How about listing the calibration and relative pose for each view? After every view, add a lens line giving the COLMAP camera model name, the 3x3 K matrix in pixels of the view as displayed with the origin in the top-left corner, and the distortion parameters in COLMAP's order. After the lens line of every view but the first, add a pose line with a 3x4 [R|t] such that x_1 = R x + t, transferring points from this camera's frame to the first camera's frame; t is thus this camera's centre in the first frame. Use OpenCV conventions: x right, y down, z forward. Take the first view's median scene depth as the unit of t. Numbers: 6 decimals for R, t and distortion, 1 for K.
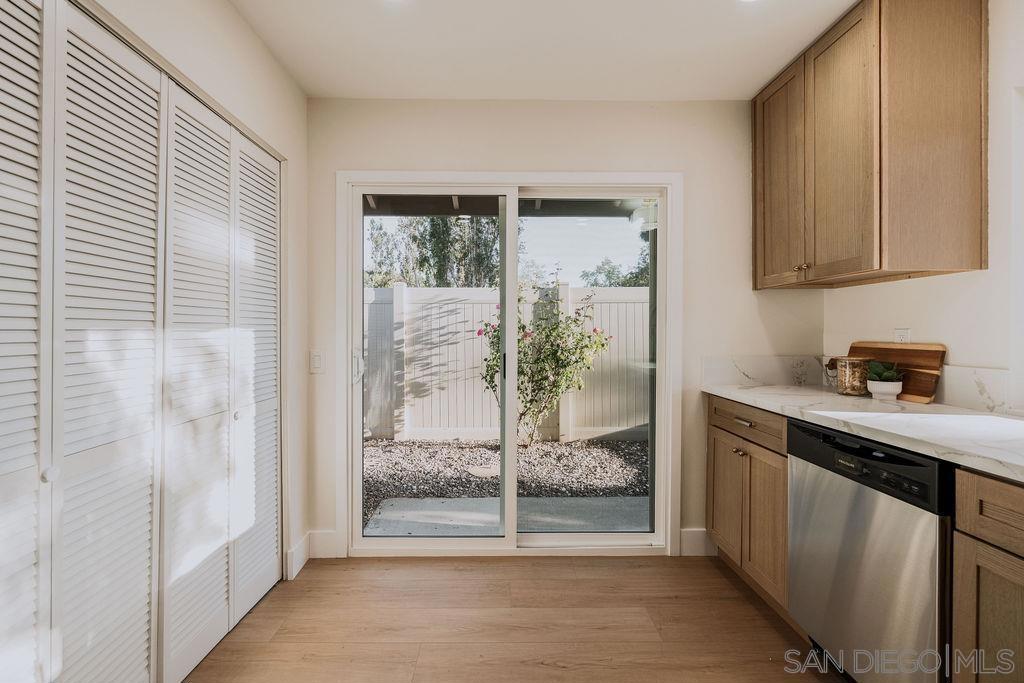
lens RADIAL K [[470.4, 0, 512.0], [0, 470.4, 341.5], [0, 0, 1]] dist [-0.017672, 0.000396]
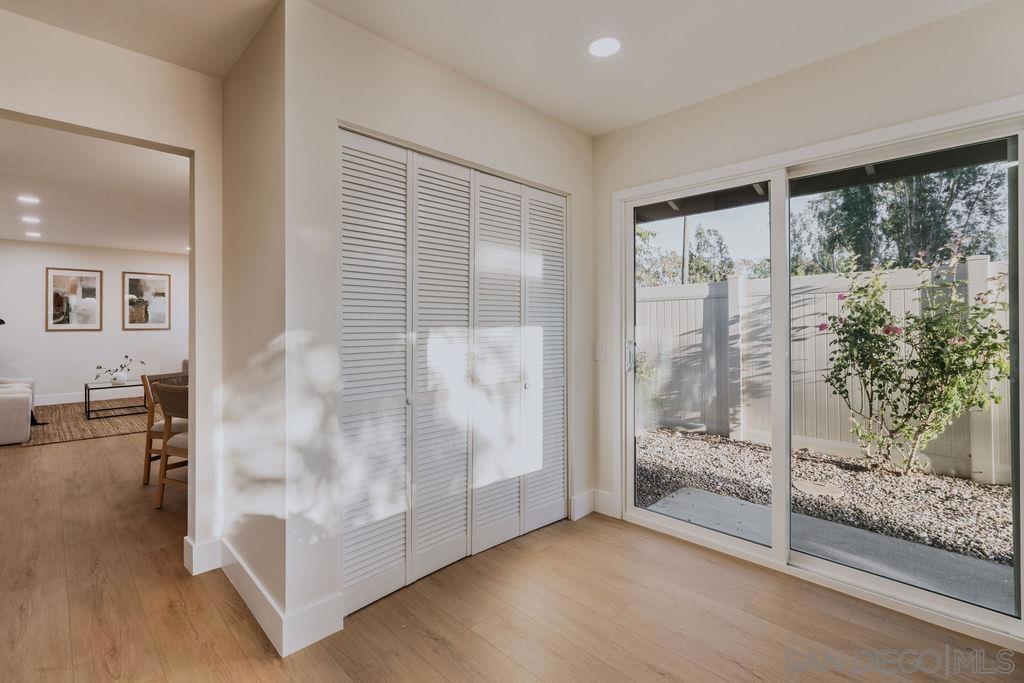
lens RADIAL K [[465.1, 0, 487.1], [0, 465.1, 336.1], [0, 0, 1]] dist [-0.001914, 0.000261]
pose [[0.673849, 0.012118, -0.738769, 0.193033], [-0.012804, 0.999907, 0.004723, 0.001083], [0.738758, 0.006276, 0.673942, -0.024397]]
